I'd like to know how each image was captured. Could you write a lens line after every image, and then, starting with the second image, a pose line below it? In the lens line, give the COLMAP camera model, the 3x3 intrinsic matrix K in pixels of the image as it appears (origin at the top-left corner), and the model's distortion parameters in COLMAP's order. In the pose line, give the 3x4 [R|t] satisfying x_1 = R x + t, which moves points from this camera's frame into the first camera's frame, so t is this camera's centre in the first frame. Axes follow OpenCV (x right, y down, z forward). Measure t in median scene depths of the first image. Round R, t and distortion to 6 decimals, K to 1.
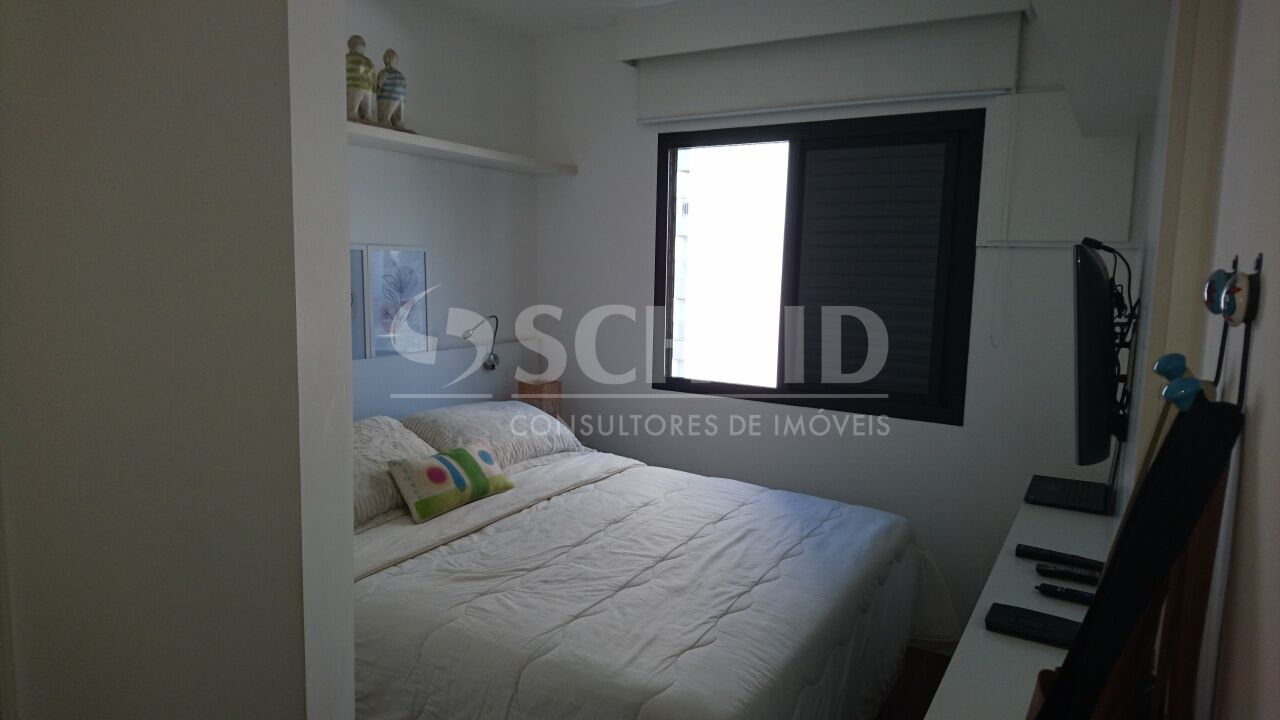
lens RADIAL K [[814.0, 0, 639.2], [0, 814.0, 357.3], [0, 0, 1]] dist [0.242409, -0.368683]
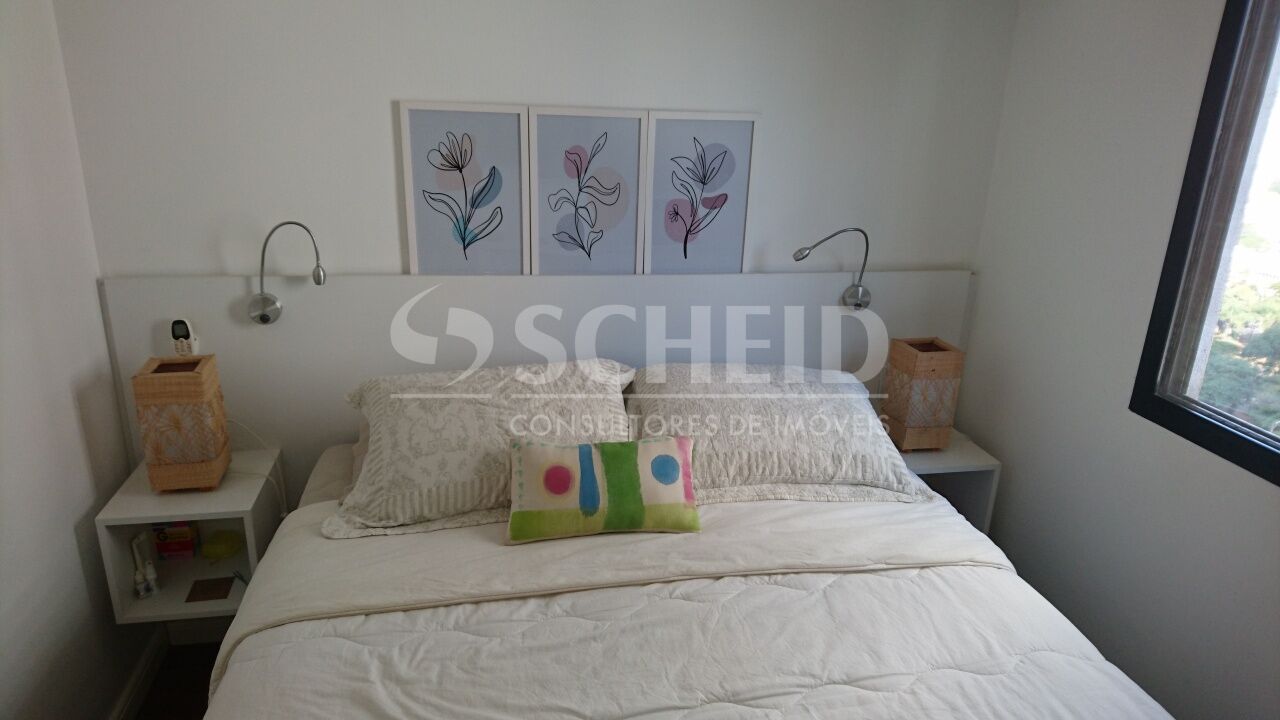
lens RADIAL K [[814.0, 0, 639.2], [0, 814.0, 357.3], [0, 0, 1]] dist [0.242409, -0.368683]
pose [[0.679363, 0.242242, -0.692665, 0.207394], [-0.113347, 0.967252, 0.227102, -0.098560], [0.724996, -0.075773, 0.684573, 0.542628]]
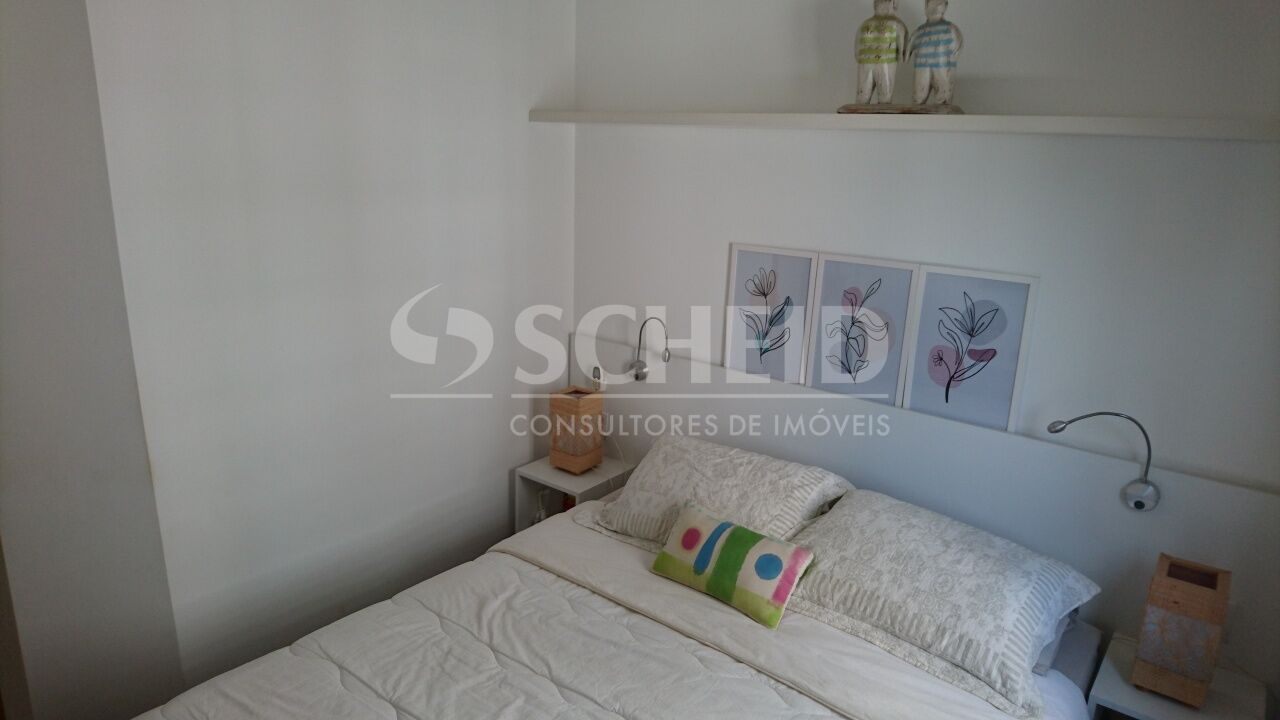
lens RADIAL K [[814.0, 0, 639.2], [0, 814.0, 357.3], [0, 0, 1]] dist [0.242409, -0.368683]
pose [[-0.114357, 0.242104, -0.963488, 0.484546], [-0.154169, 0.953776, 0.257962, -0.224746], [0.981404, 0.178040, -0.071746, 0.874956]]
